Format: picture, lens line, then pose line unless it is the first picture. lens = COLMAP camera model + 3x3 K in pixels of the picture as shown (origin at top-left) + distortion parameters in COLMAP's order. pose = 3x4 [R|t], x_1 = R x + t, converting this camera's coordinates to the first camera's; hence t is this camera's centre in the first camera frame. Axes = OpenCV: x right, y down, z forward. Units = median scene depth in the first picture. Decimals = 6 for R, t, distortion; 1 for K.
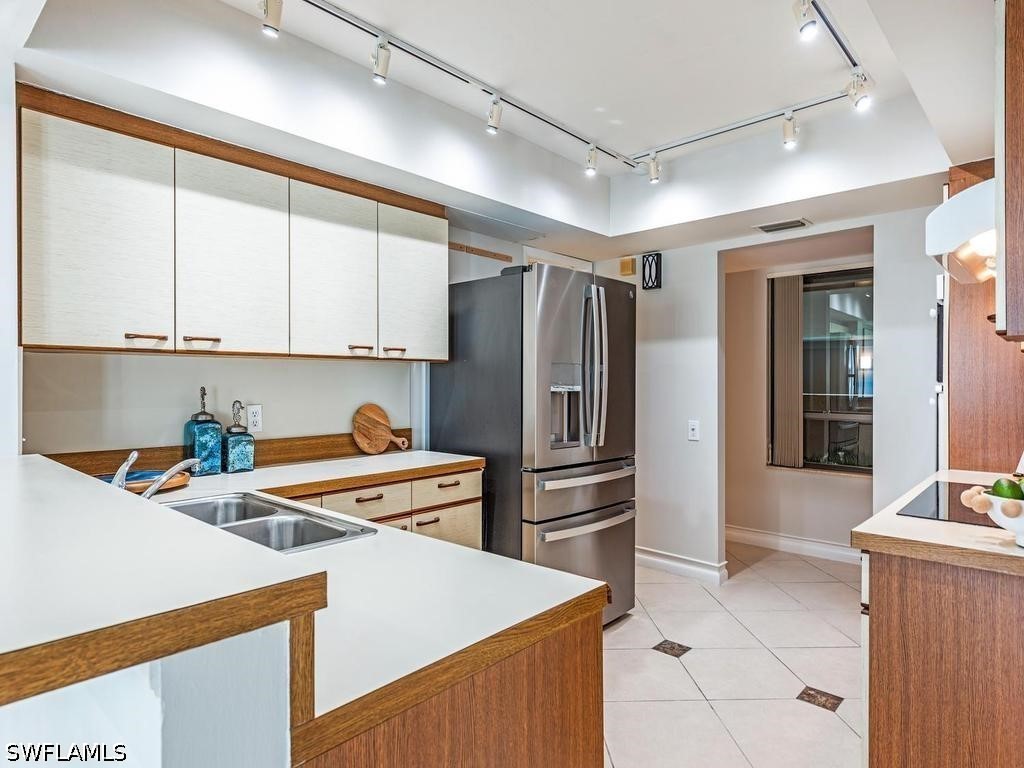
lens RADIAL K [[599.3, 0, 512.0], [0, 599.3, 384.0], [0, 0, 1]] dist [0.000444, 0.000032]
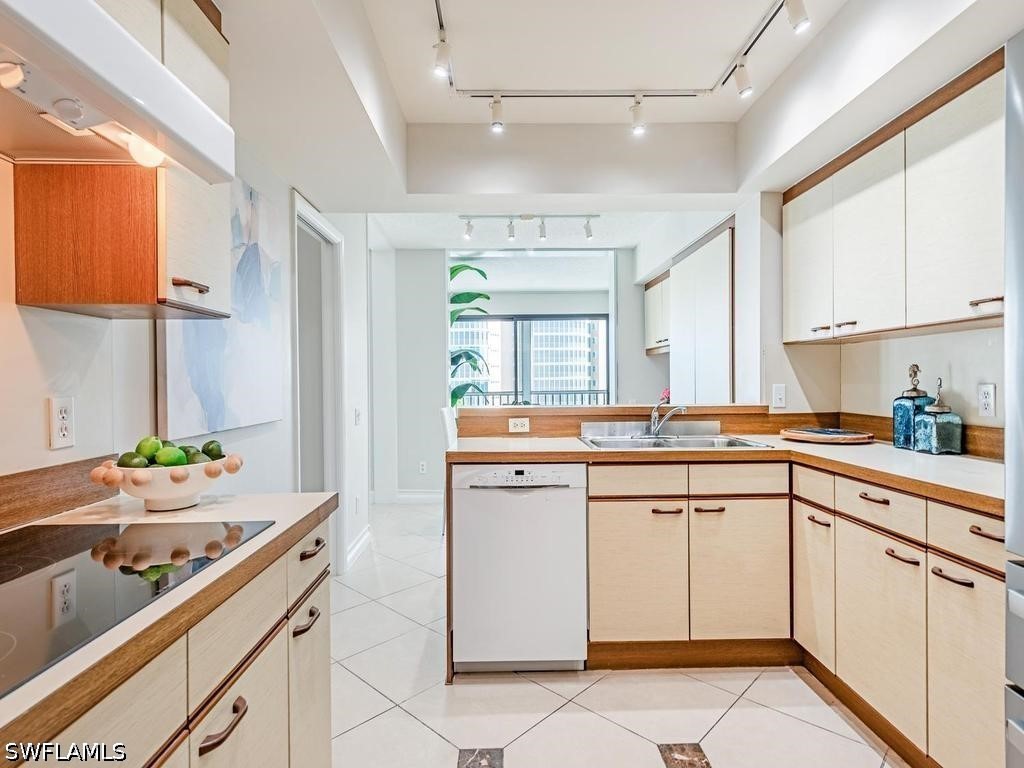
lens RADIAL K [[558.1, 0, 512.0], [0, 558.1, 384.0], [0, 0, 1]] dist [0.000491, 0.000179]
pose [[-0.723400, 0.011084, -0.690340, 0.632886], [0.006566, 0.999936, 0.009175, 0.024861], [0.690398, 0.002104, -0.723427, 1.197217]]
